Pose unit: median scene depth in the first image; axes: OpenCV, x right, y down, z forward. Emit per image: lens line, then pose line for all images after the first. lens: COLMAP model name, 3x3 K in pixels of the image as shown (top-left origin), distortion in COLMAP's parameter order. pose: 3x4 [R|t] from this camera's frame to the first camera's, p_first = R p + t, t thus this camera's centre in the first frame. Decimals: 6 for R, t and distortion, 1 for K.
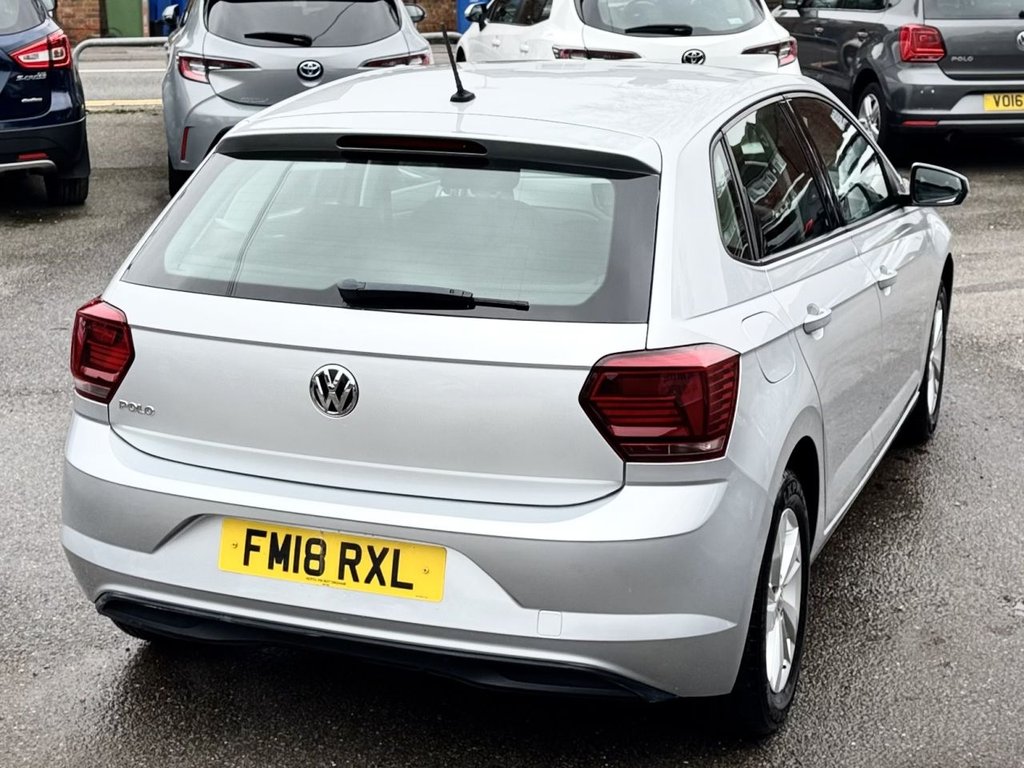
lens RADIAL K [[1762.8, 0, 455.1], [0, 1762.8, 337.4], [0, 0, 1]] dist [0.160391, 0.000000]
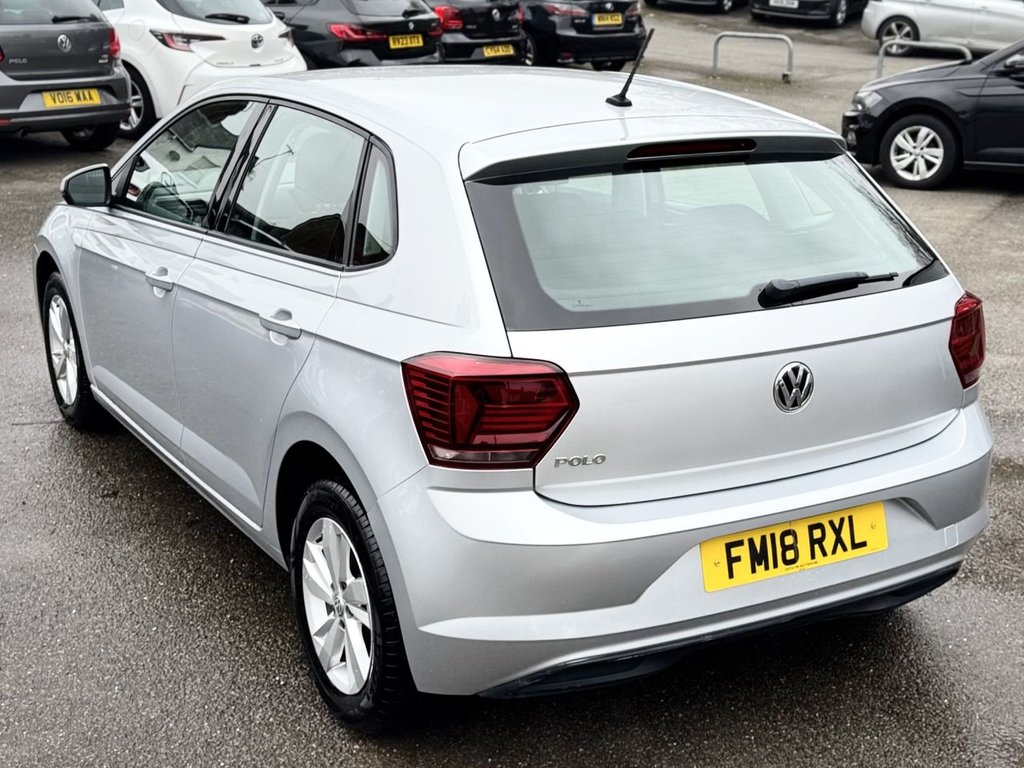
lens RADIAL K [[1472.0, 0, 544.7], [0, 1472.0, 396.0], [0, 0, 1]] dist [0.083660, 0.000000]
pose [[0.594653, -0.214535, 0.774831, -0.777970], [0.159704, 0.976055, 0.147683, -0.109329], [-0.787961, 0.035924, 0.614676, 0.540996]]
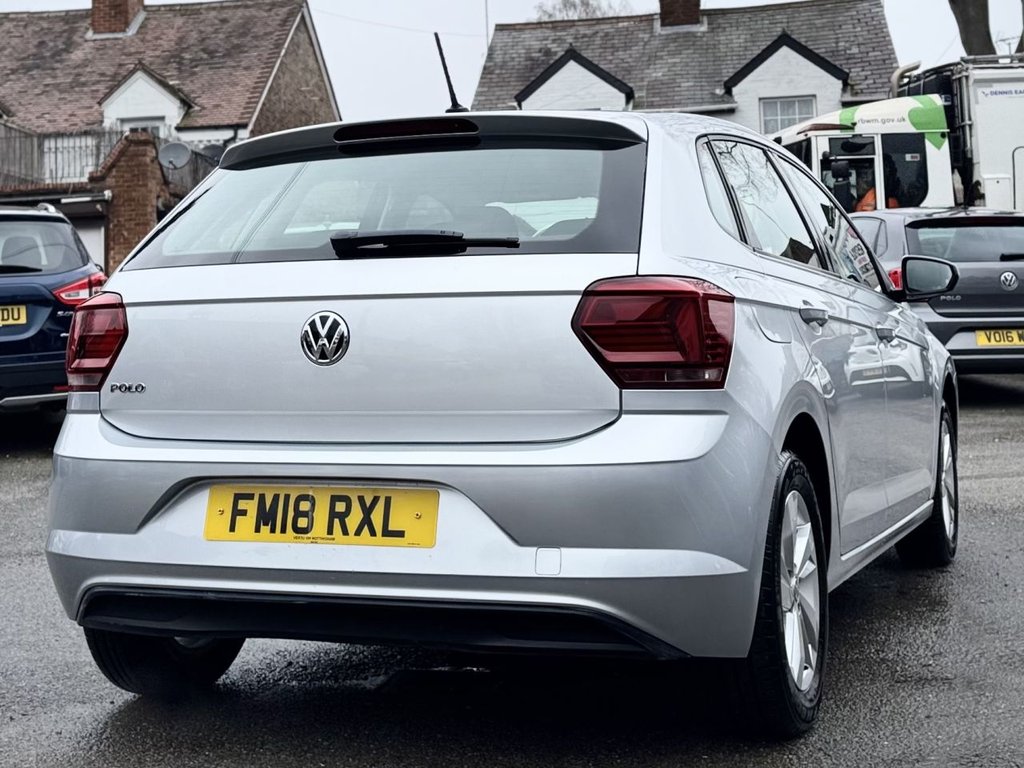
lens RADIAL K [[1668.9, 0, 467.1], [0, 1668.9, 187.6], [0, 0, 1]] dist [0.091041, 0.000000]
pose [[0.999820, -0.016747, -0.008879, 0.019229], [0.013311, 0.953790, -0.300180, 0.216223], [0.013496, 0.300008, 0.953841, 0.077963]]
